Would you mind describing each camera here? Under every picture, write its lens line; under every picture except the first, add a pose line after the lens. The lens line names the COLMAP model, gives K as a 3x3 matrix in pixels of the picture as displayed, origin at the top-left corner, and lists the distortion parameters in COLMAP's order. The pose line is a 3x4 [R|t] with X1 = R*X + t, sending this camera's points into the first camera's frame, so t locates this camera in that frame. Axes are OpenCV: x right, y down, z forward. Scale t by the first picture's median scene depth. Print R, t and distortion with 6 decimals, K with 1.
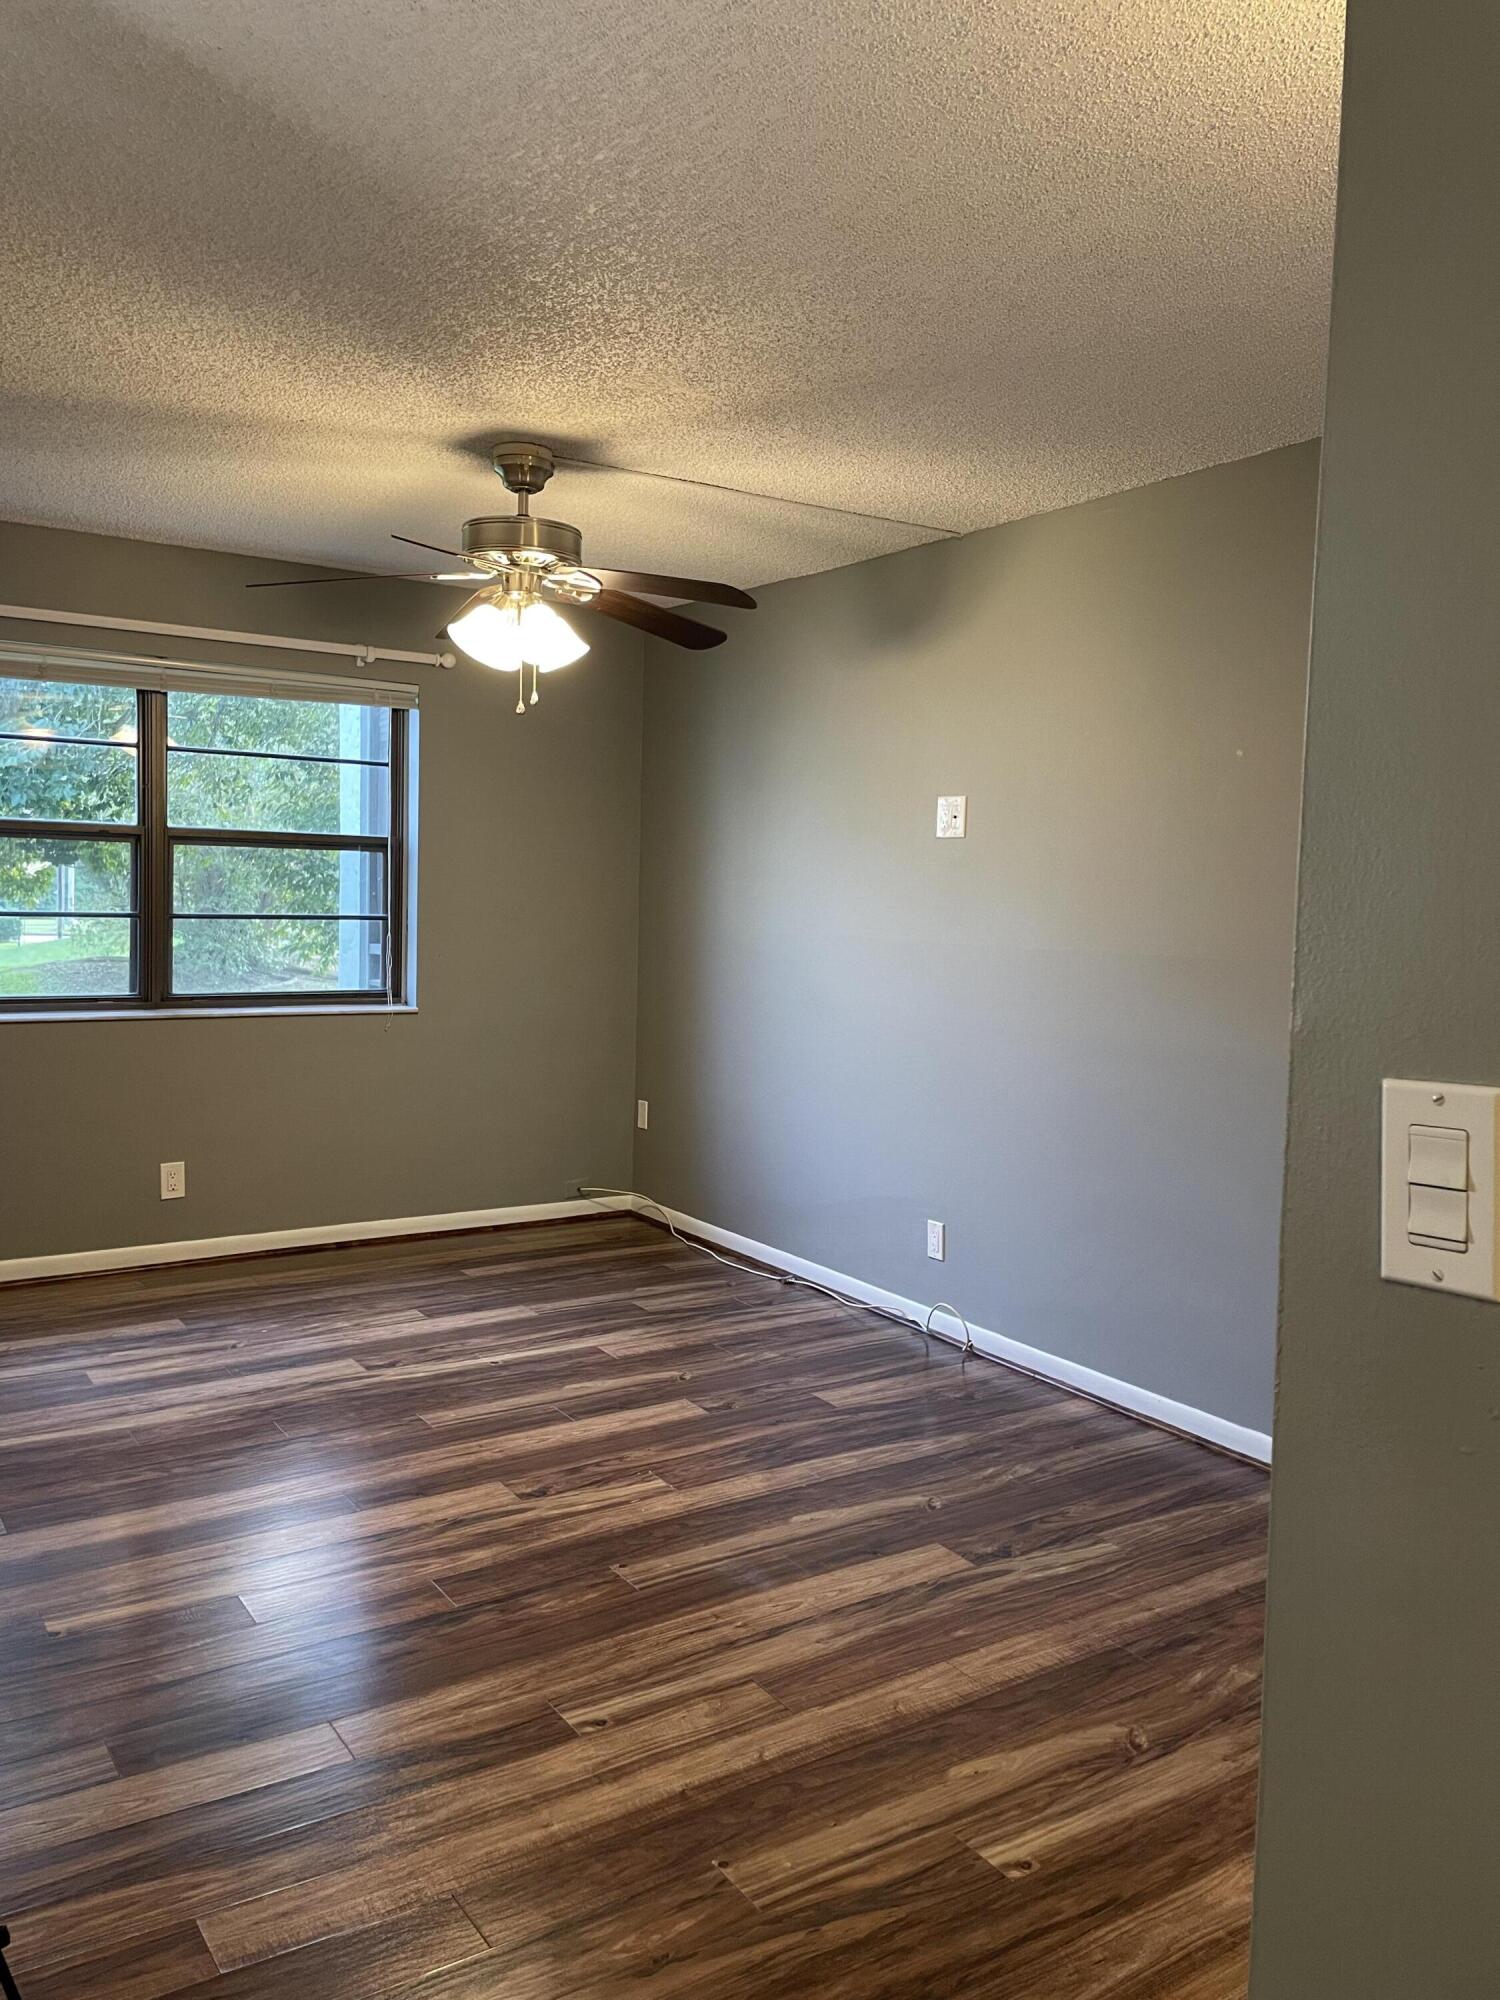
lens RADIAL K [[1512.3, 0, 743.5], [0, 1512.3, 979.9], [0, 0, 1]] dist [0.093935, -0.121416]
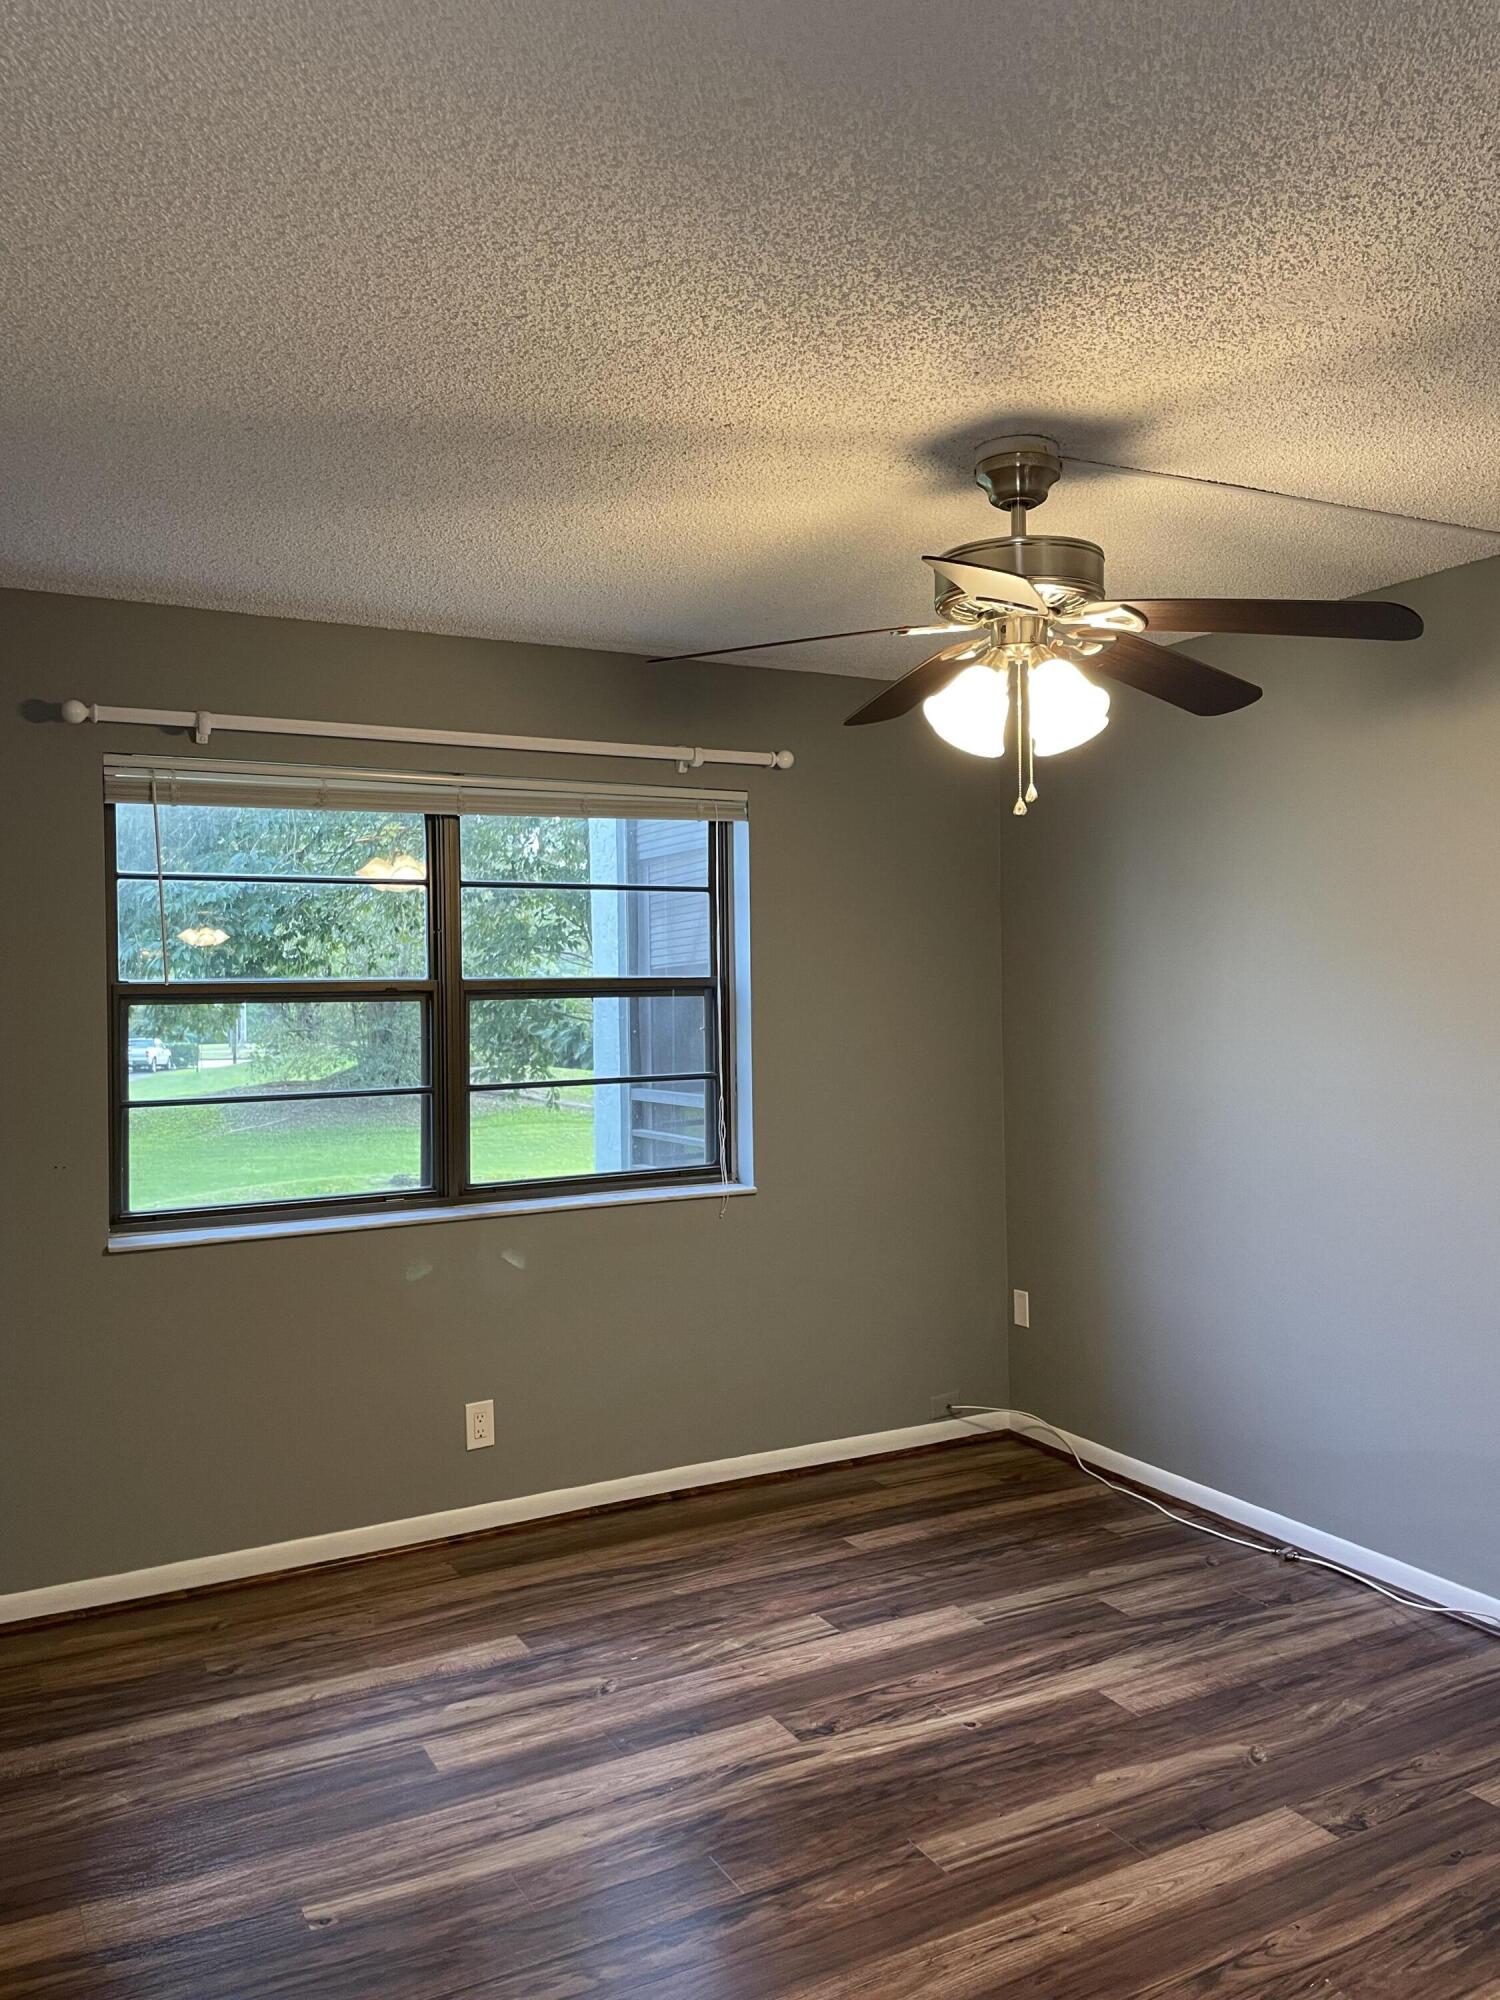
lens RADIAL K [[1515.1, 0, 755.4], [0, 1515.1, 993.6], [0, 0, 1]] dist [0.101259, -0.137078]
pose [[0.995410, -0.038434, -0.087643, -0.159176], [0.033388, 0.997739, -0.058329, -0.042442], [0.089687, 0.055135, 0.994443, 0.220653]]
